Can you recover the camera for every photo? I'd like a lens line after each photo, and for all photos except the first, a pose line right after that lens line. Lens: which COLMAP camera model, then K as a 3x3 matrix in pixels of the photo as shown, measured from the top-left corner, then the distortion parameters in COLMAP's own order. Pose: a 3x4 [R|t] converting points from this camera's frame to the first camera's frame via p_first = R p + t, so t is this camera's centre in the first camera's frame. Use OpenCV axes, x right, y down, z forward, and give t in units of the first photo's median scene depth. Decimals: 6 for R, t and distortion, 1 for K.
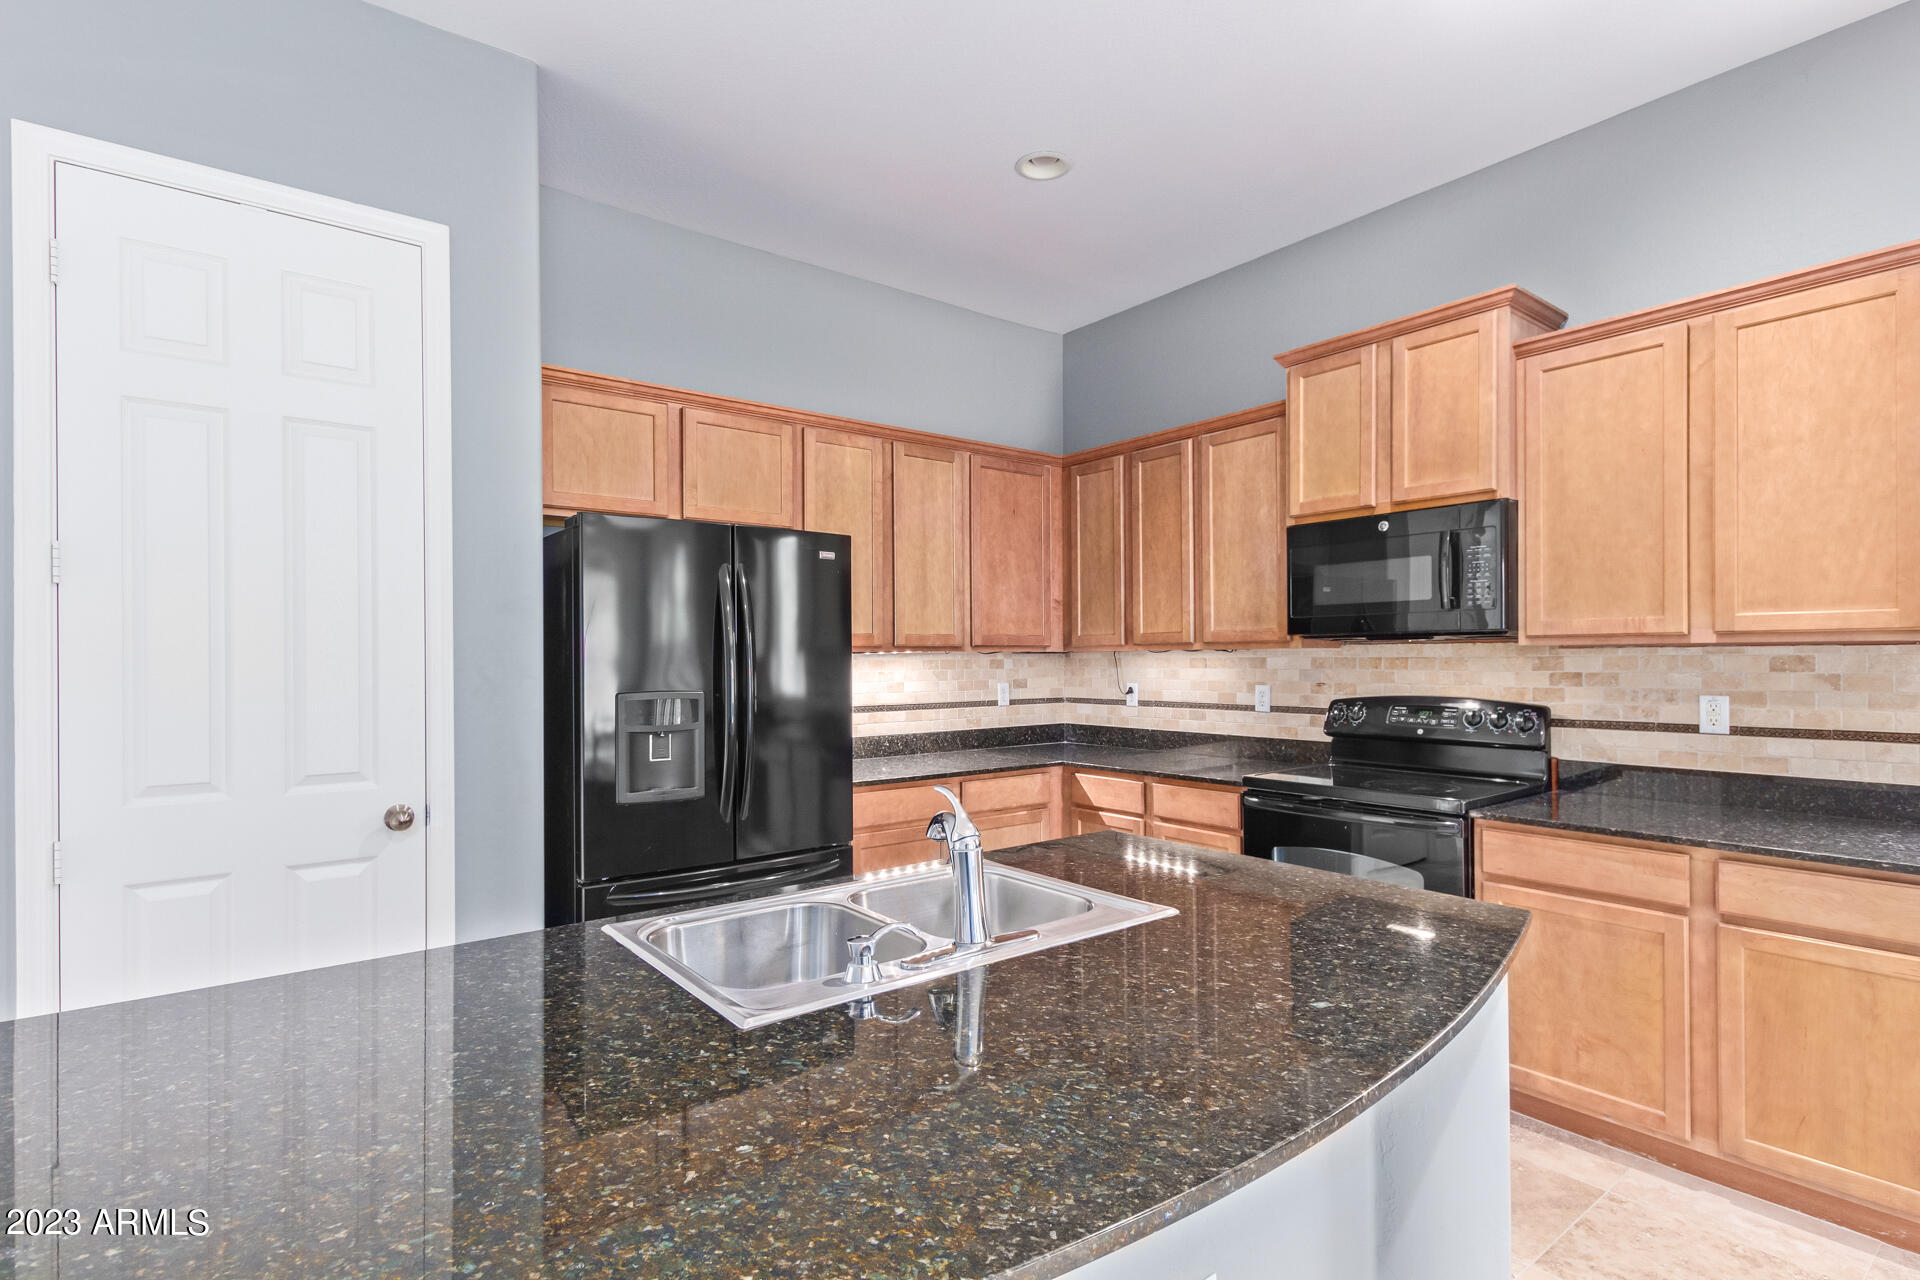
lens RADIAL K [[926.4, 0, 958.4], [0, 926.4, 657.1], [0, 0, 1]] dist [0.022498, -0.009618]
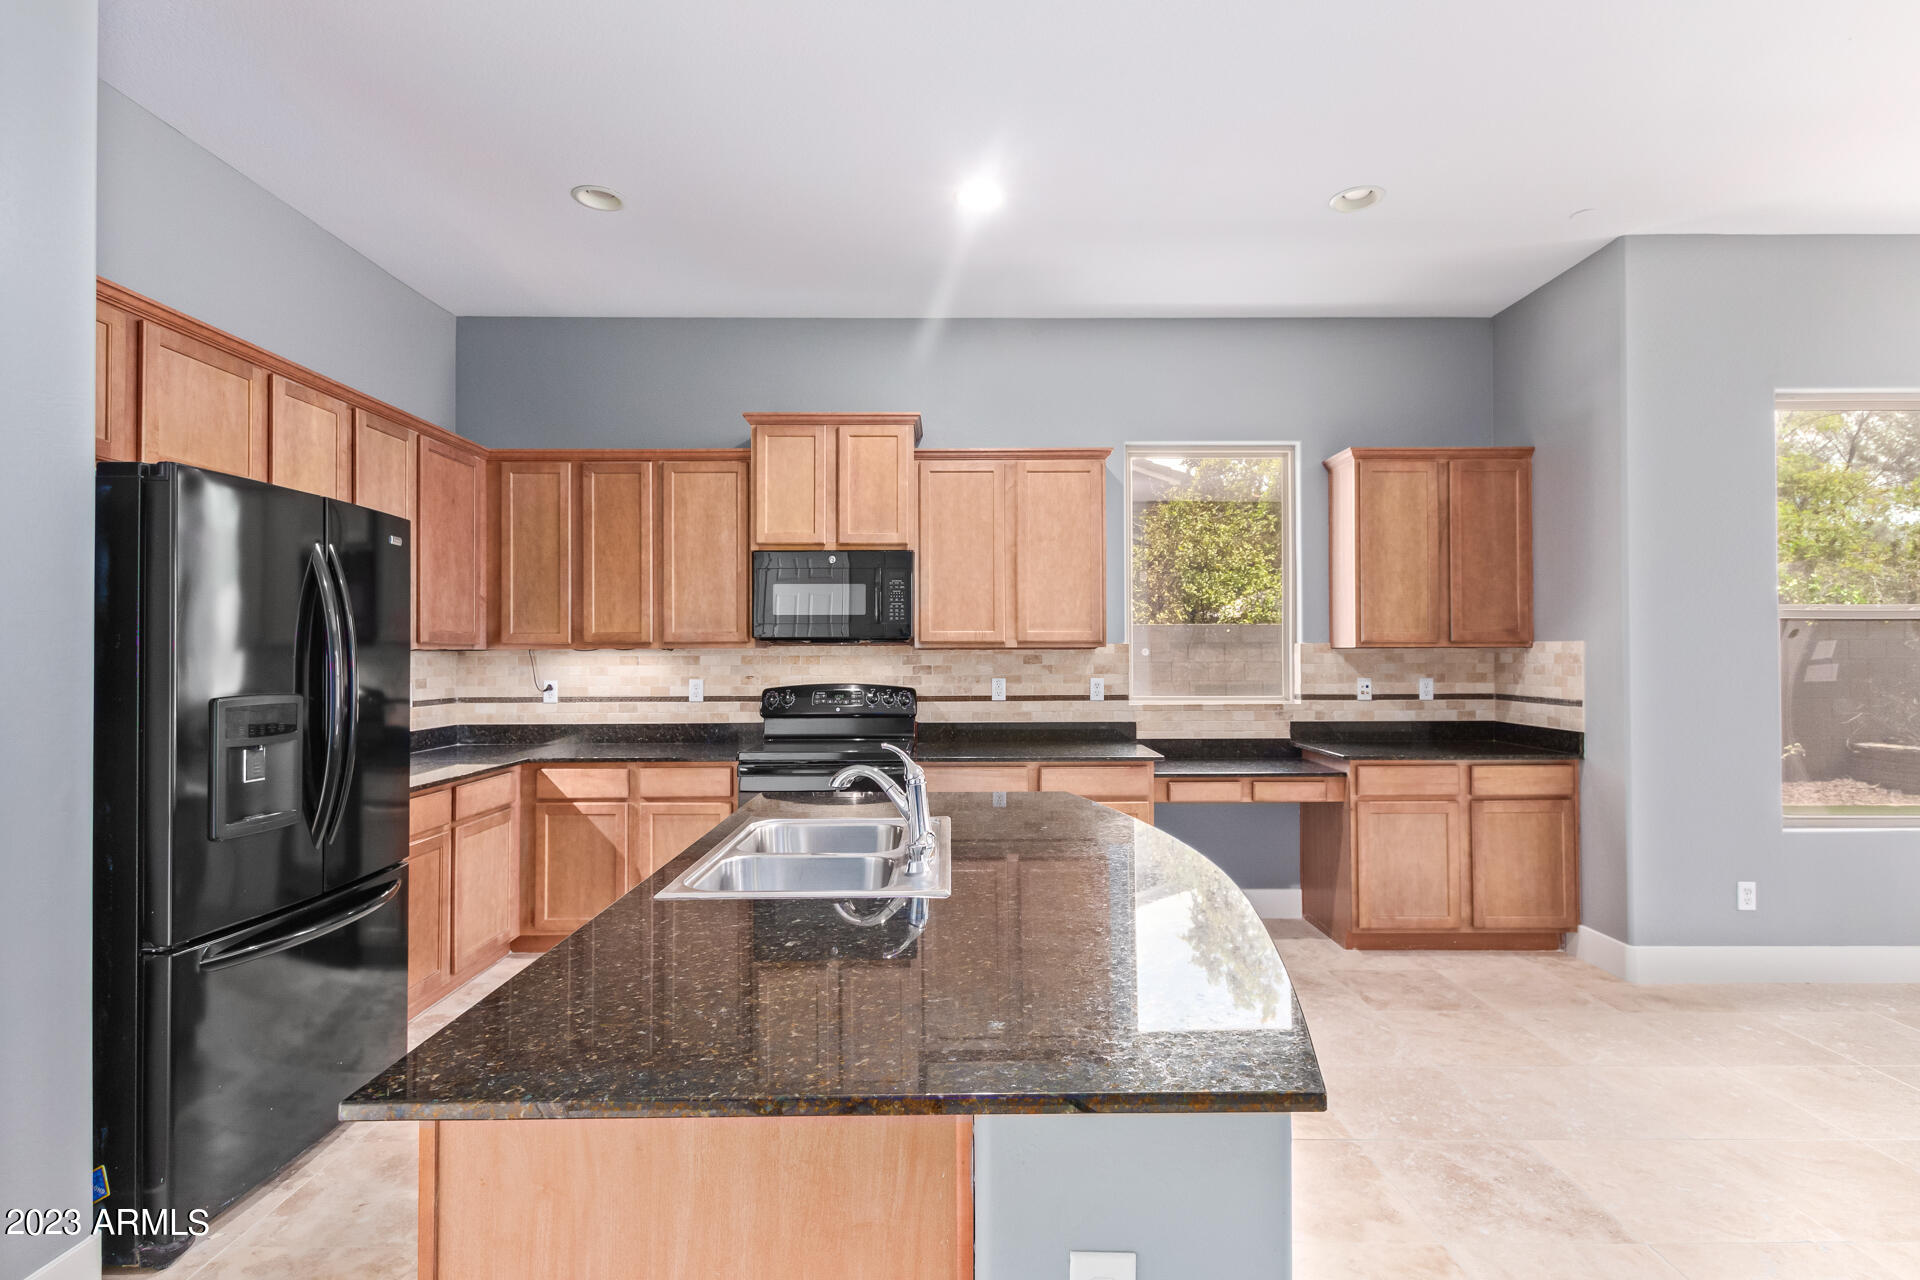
lens RADIAL K [[929.2, 0, 953.6], [0, 929.2, 641.3], [0, 0, 1]] dist [0.012191, -0.001411]
pose [[0.614739, 0.015163, 0.788585, -0.442241], [-0.001406, 0.999835, -0.018129, 0.003418], [-0.788729, 0.010036, 0.614659, 0.015921]]
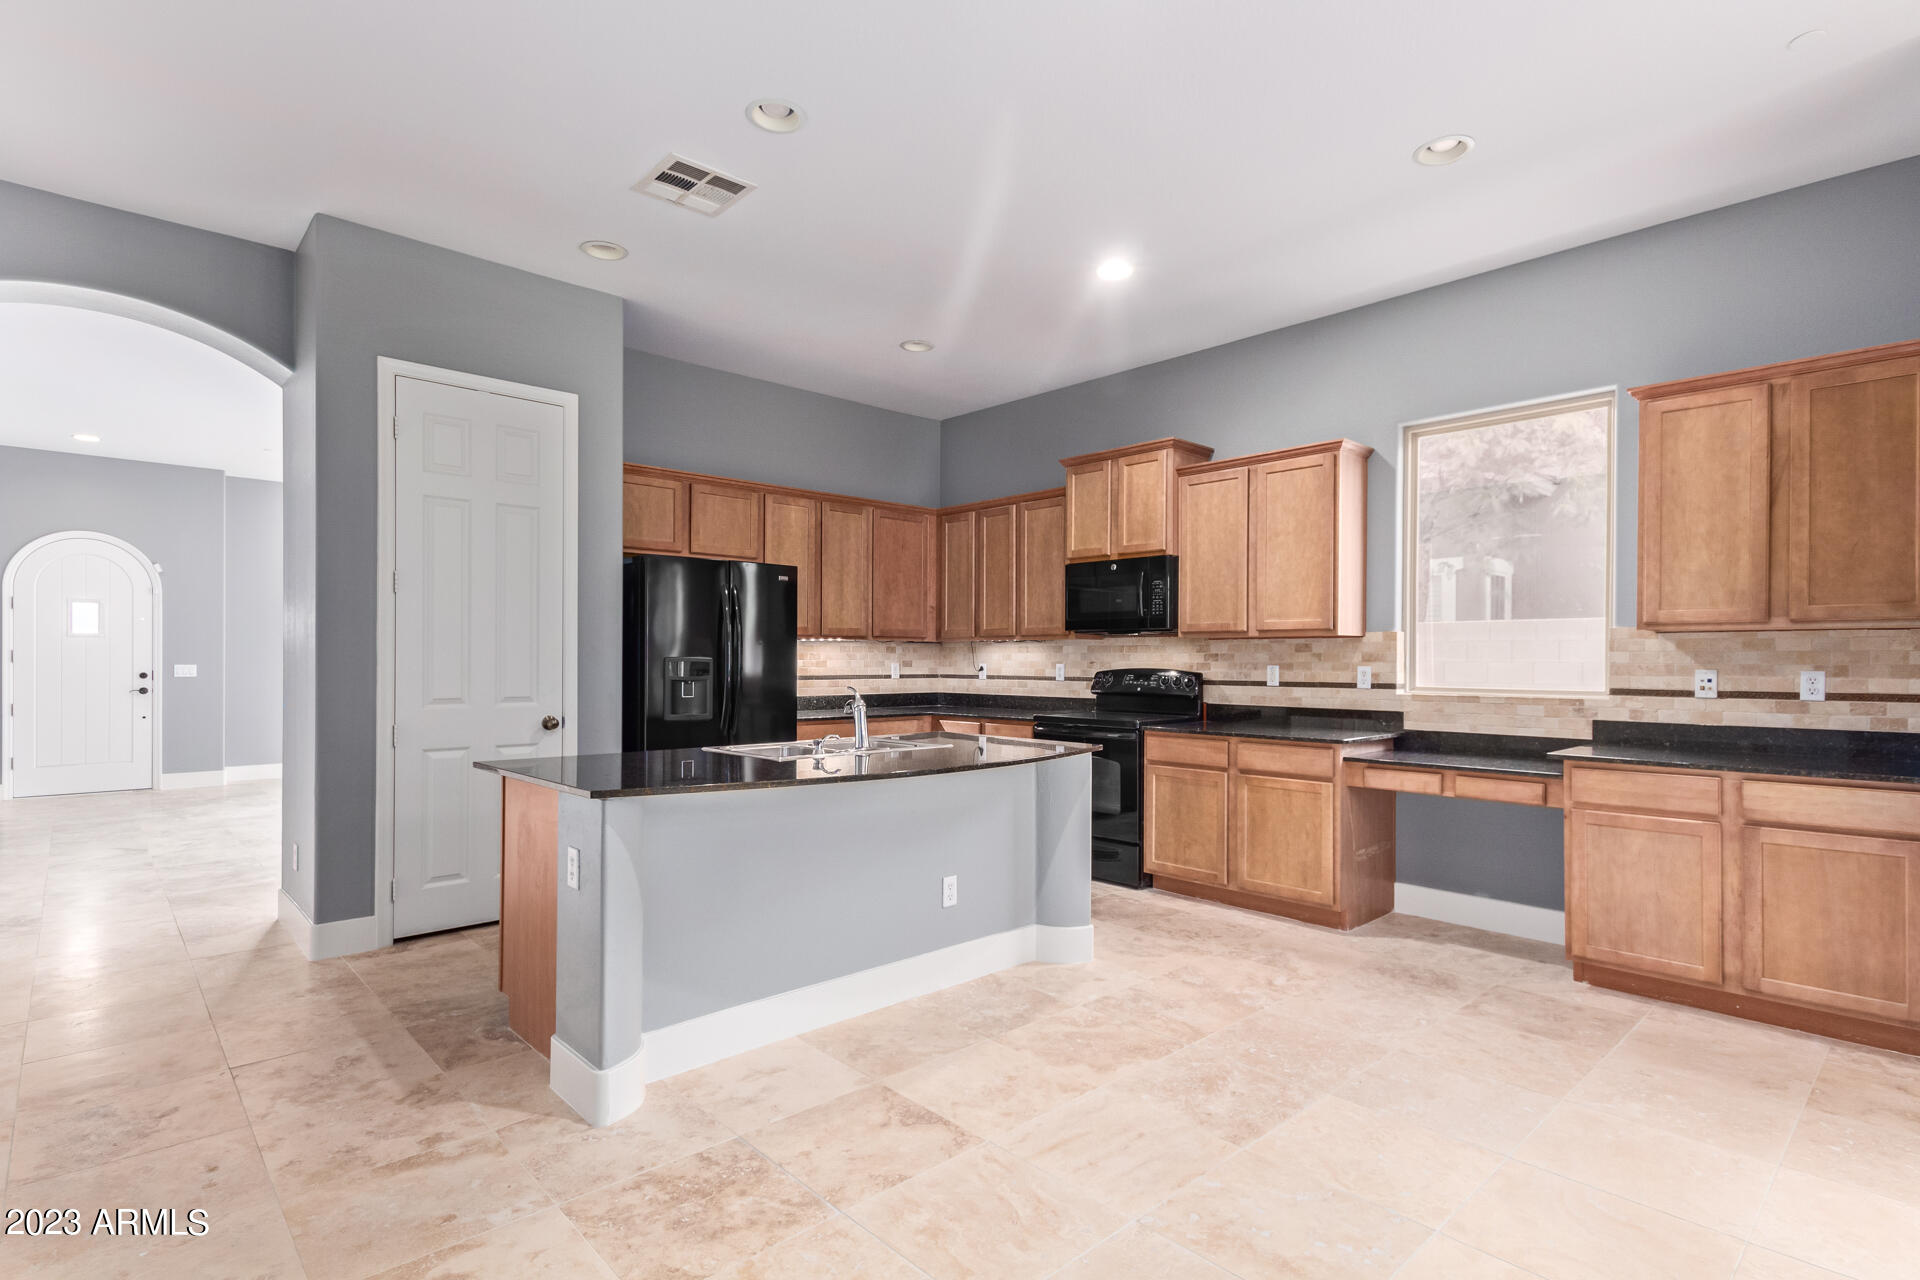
lens RADIAL K [[926.4, 0, 958.4], [0, 926.4, 657.1], [0, 0, 1]] dist [0.022498, -0.009618]
pose [[0.995677, 0.010435, 0.092292, 0.016109], [-0.010279, 0.999945, -0.002157, 0.026748], [-0.092310, 0.001199, 0.995730, -0.579750]]
